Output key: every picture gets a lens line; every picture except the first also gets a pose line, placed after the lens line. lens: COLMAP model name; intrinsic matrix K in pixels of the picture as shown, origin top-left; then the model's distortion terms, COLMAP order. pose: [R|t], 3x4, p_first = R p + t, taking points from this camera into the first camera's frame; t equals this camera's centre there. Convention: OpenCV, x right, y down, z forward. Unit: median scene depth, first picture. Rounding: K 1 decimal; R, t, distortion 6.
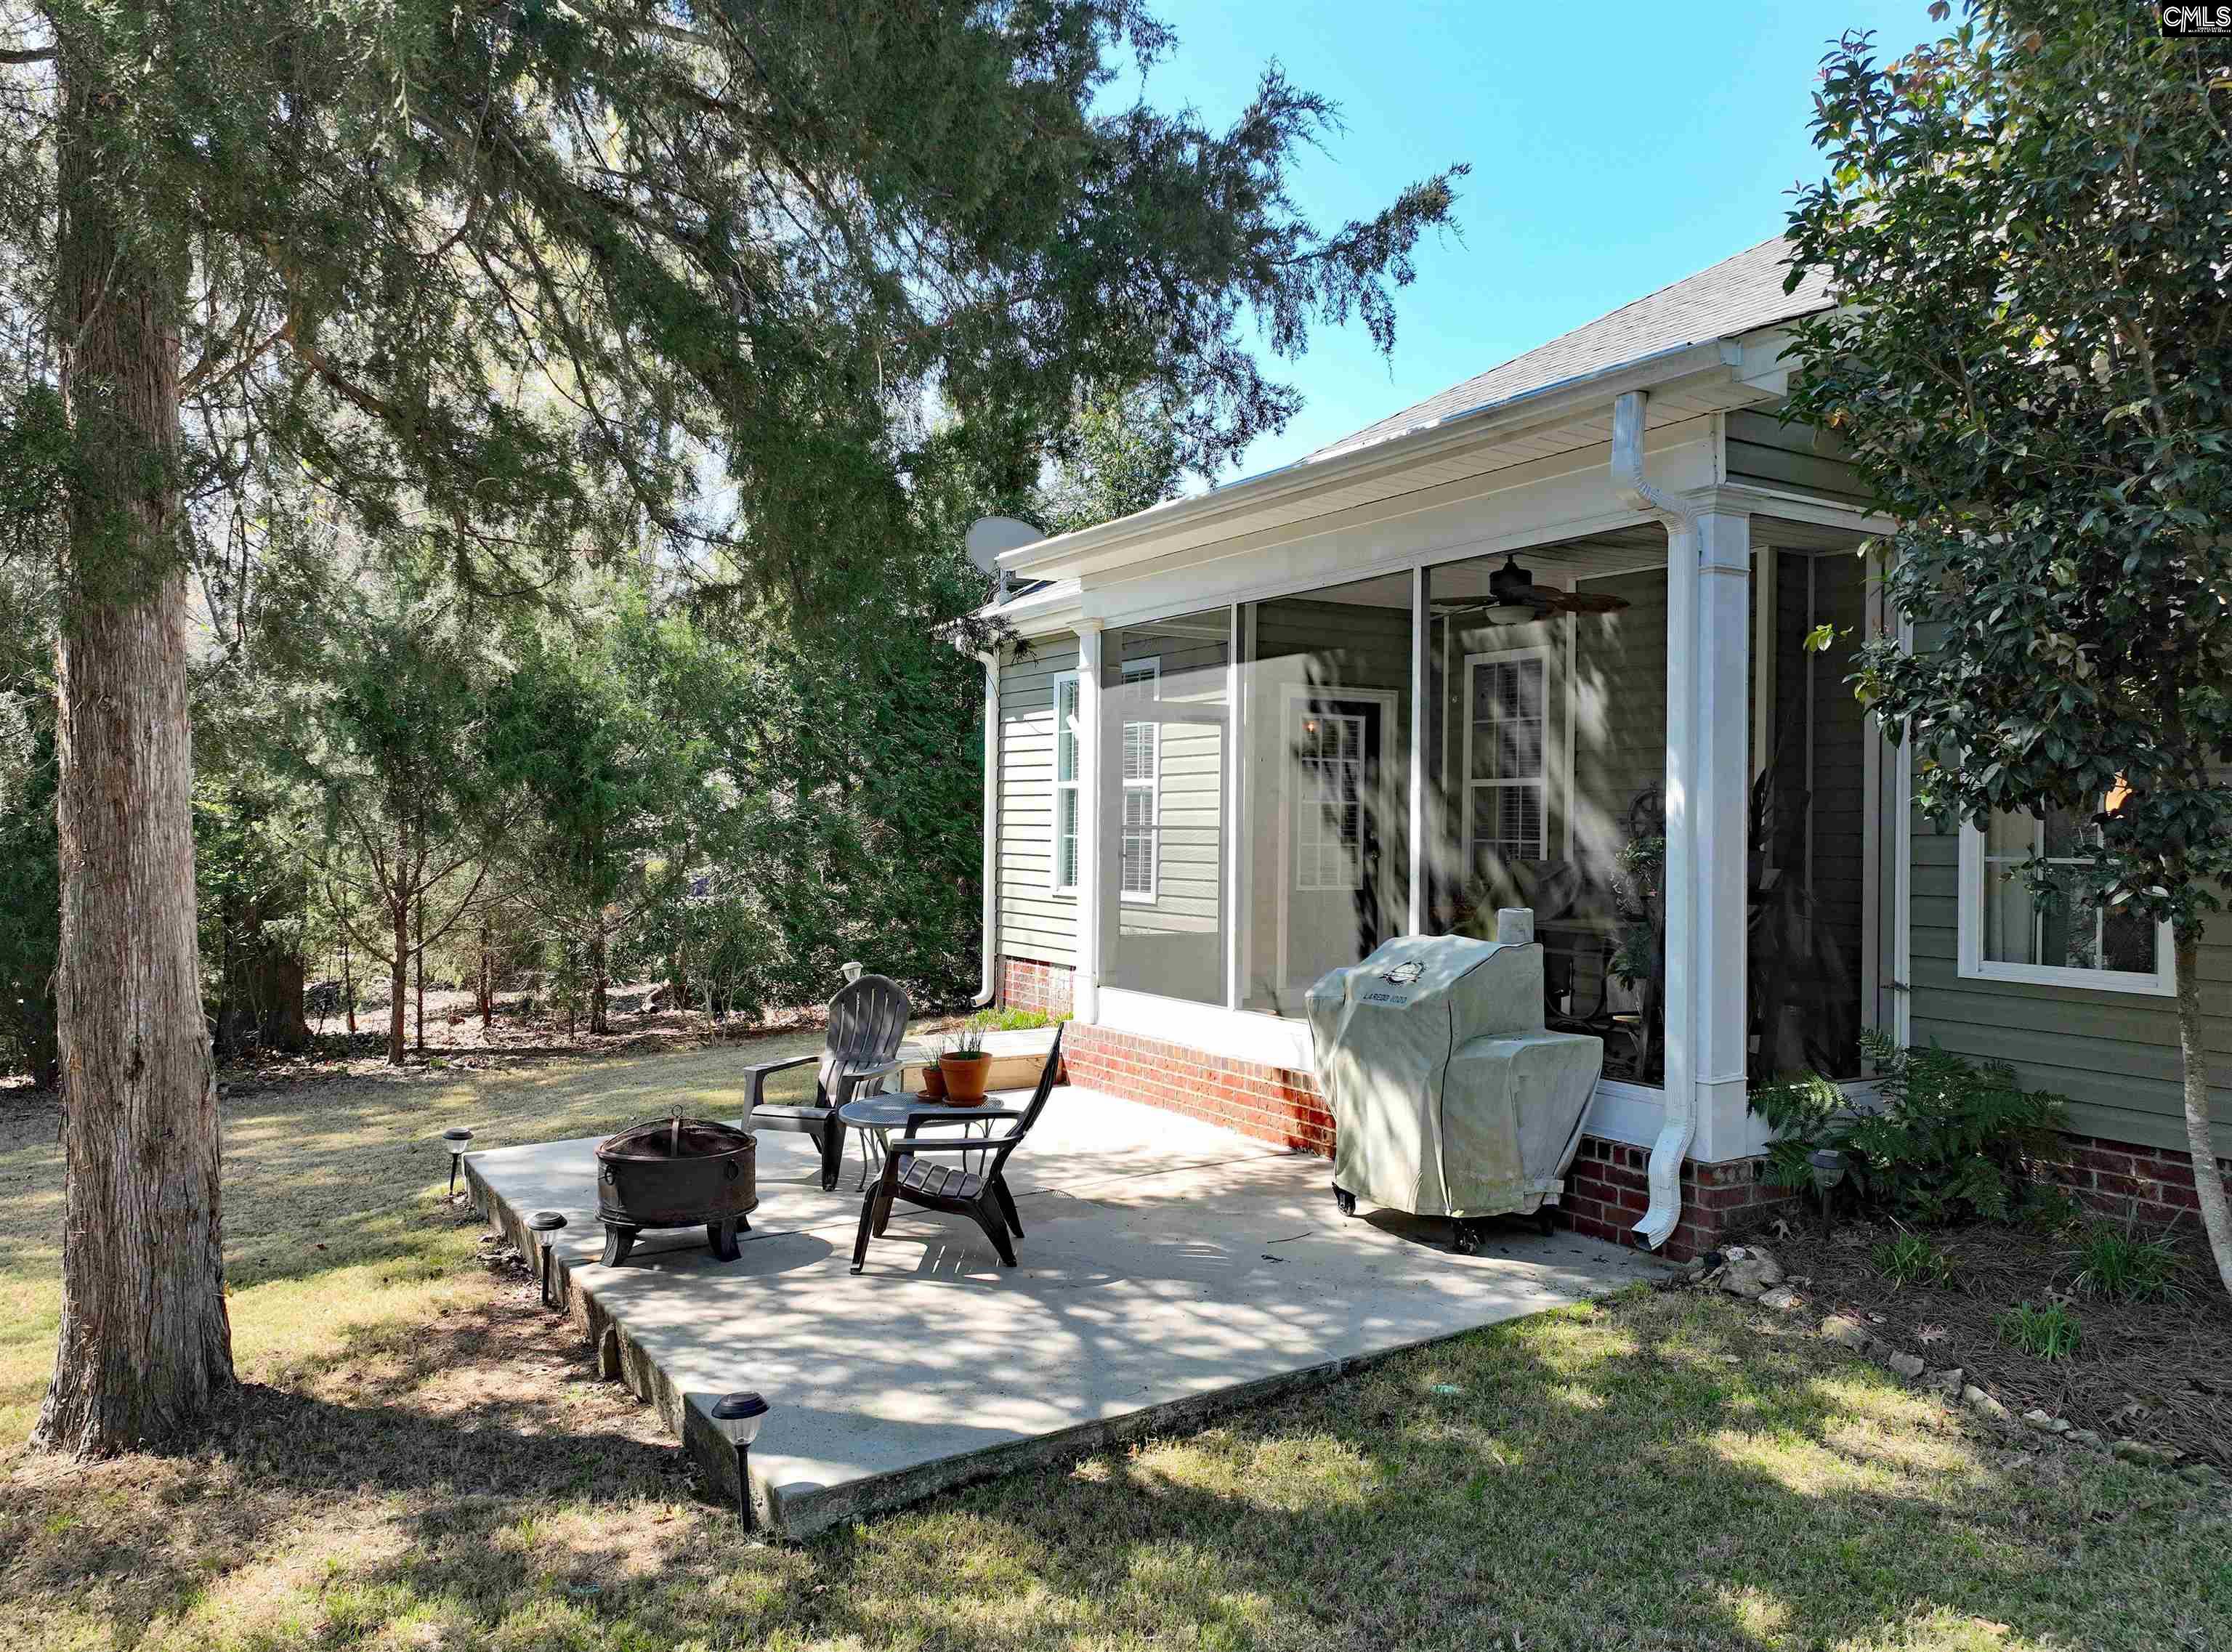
lens RADIAL K [[1581.7, 0, 1113.7], [0, 1581.7, 834.7], [0, 0, 1]] dist [0.007931, 0.015735]
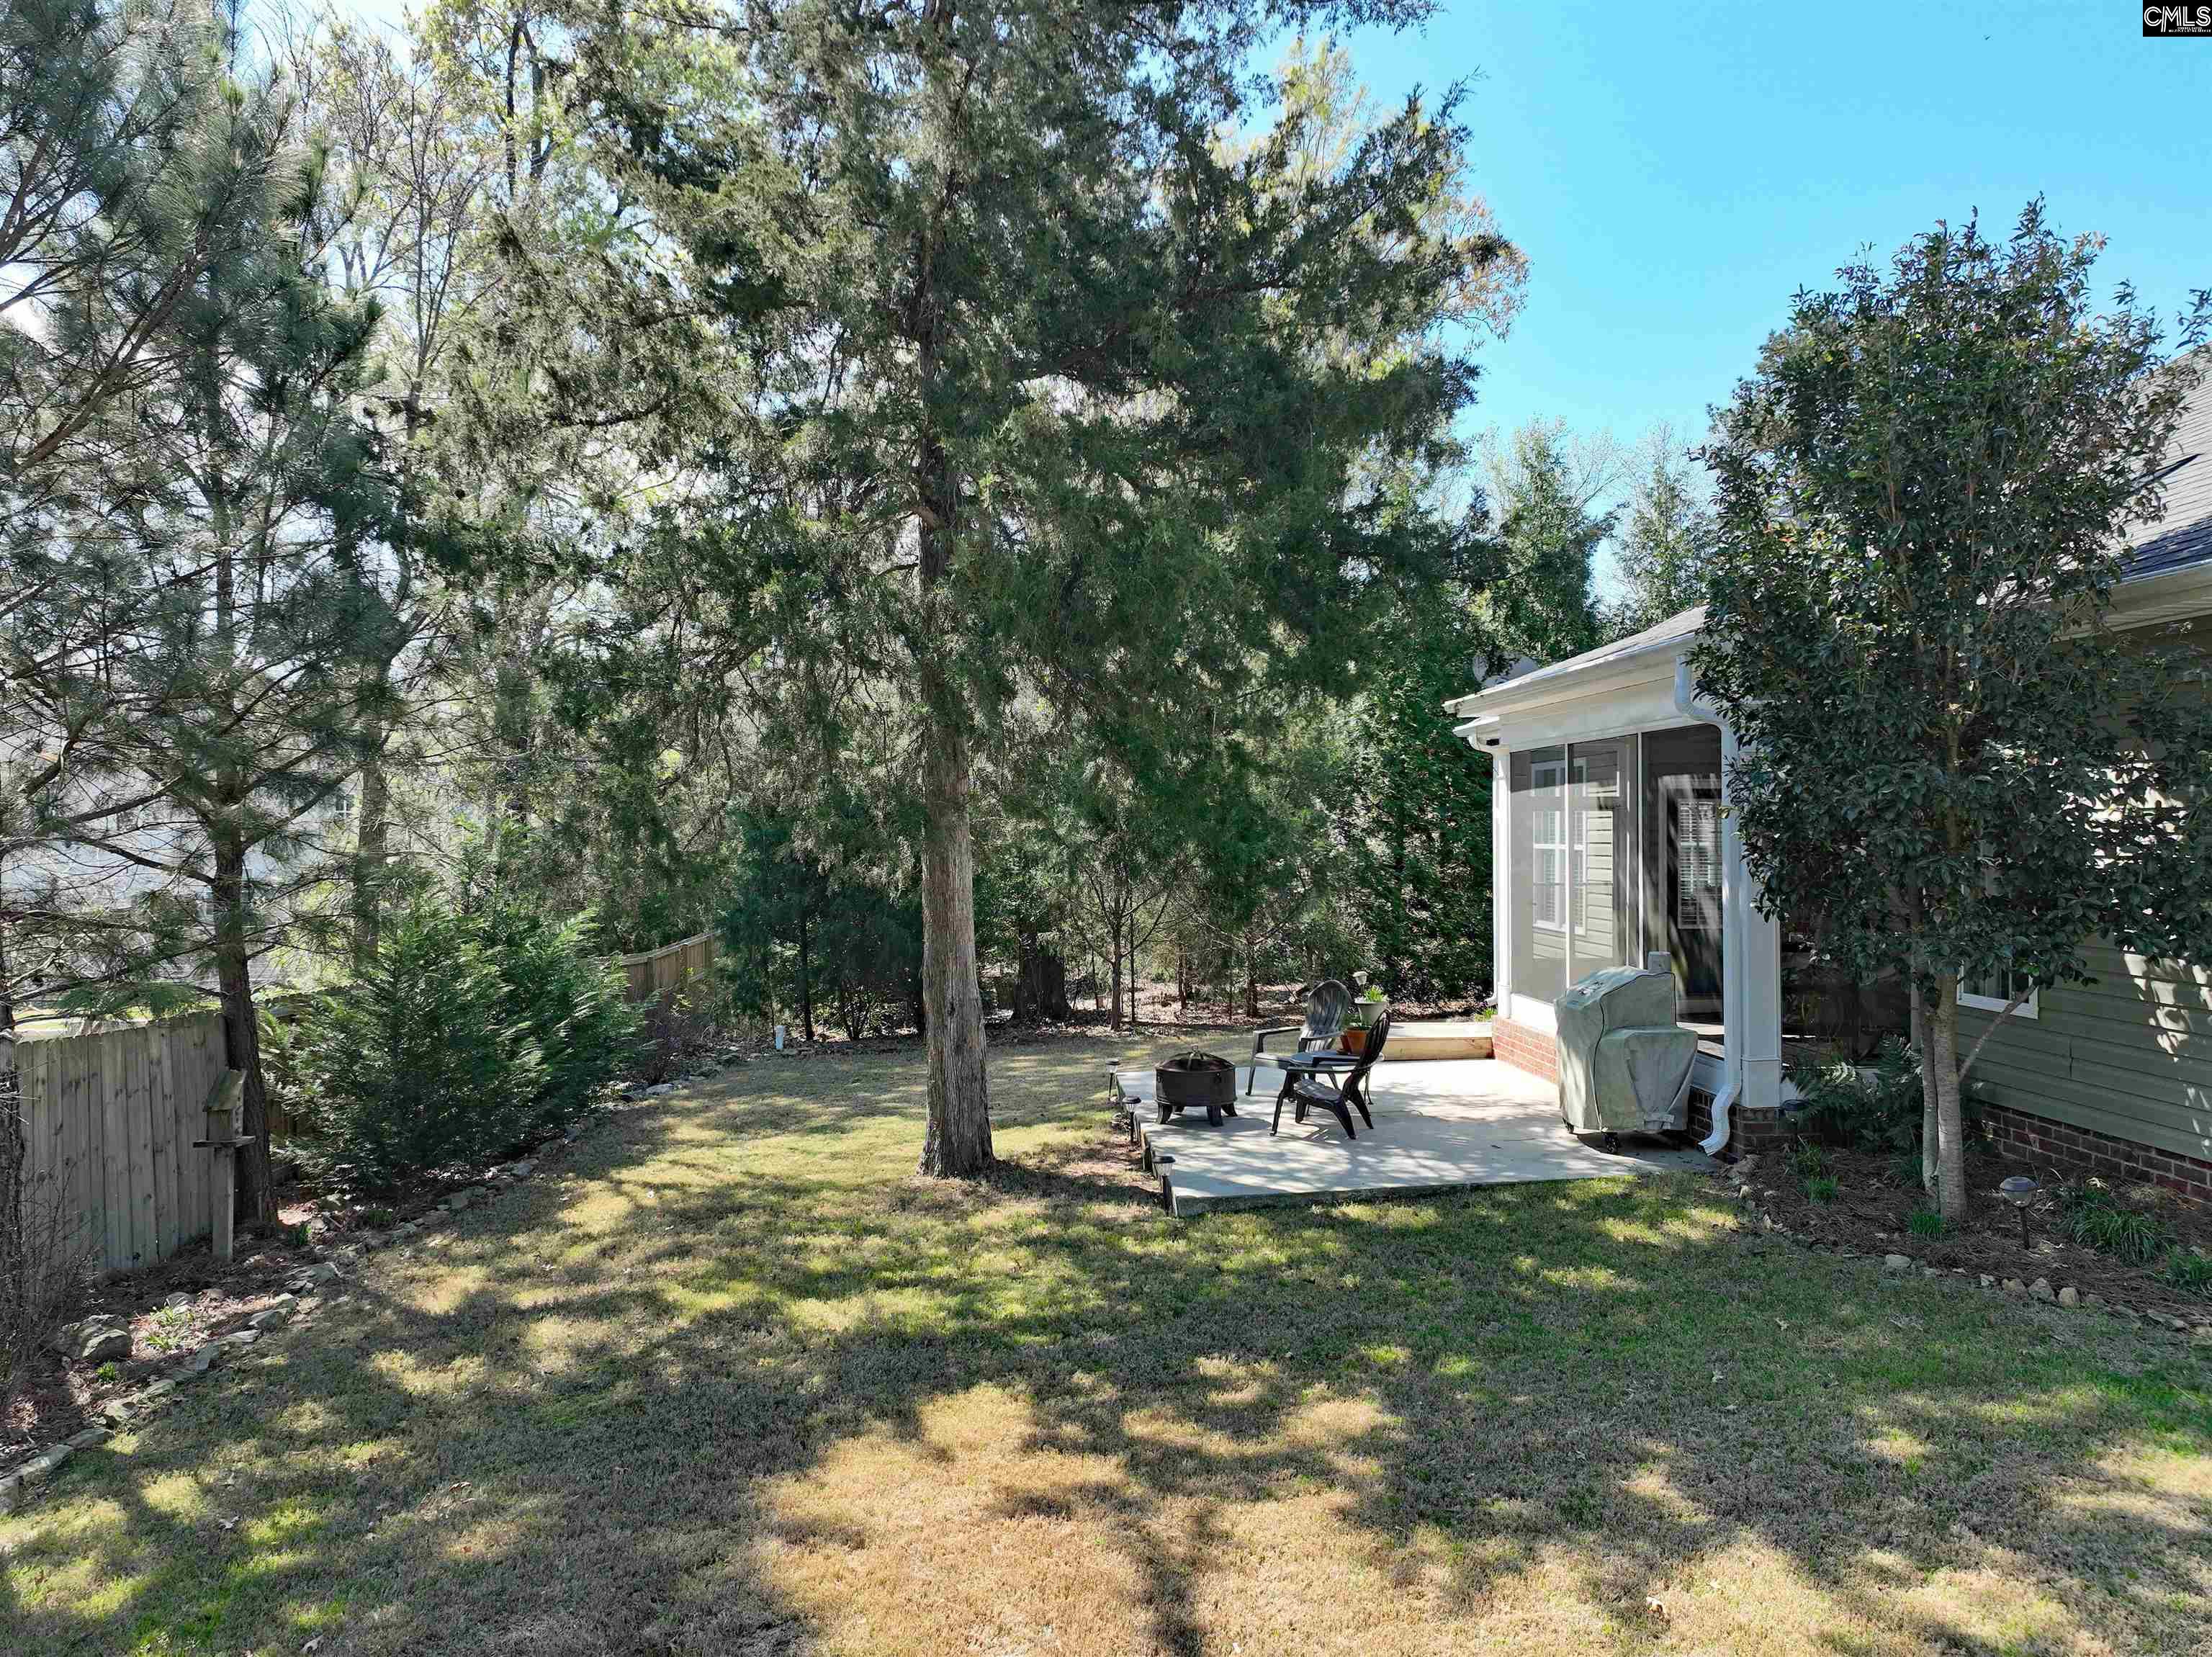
lens RADIAL K [[1567.7, 0, 1109.7], [0, 1567.7, 832.8], [0, 0, 1]] dist [0.007931, 0.015735]
pose [[0.890251, -0.012494, -0.455298, 0.473720], [0.011017, 0.999922, -0.005898, -0.071575], [0.455336, 0.000235, 0.890319, -0.692776]]
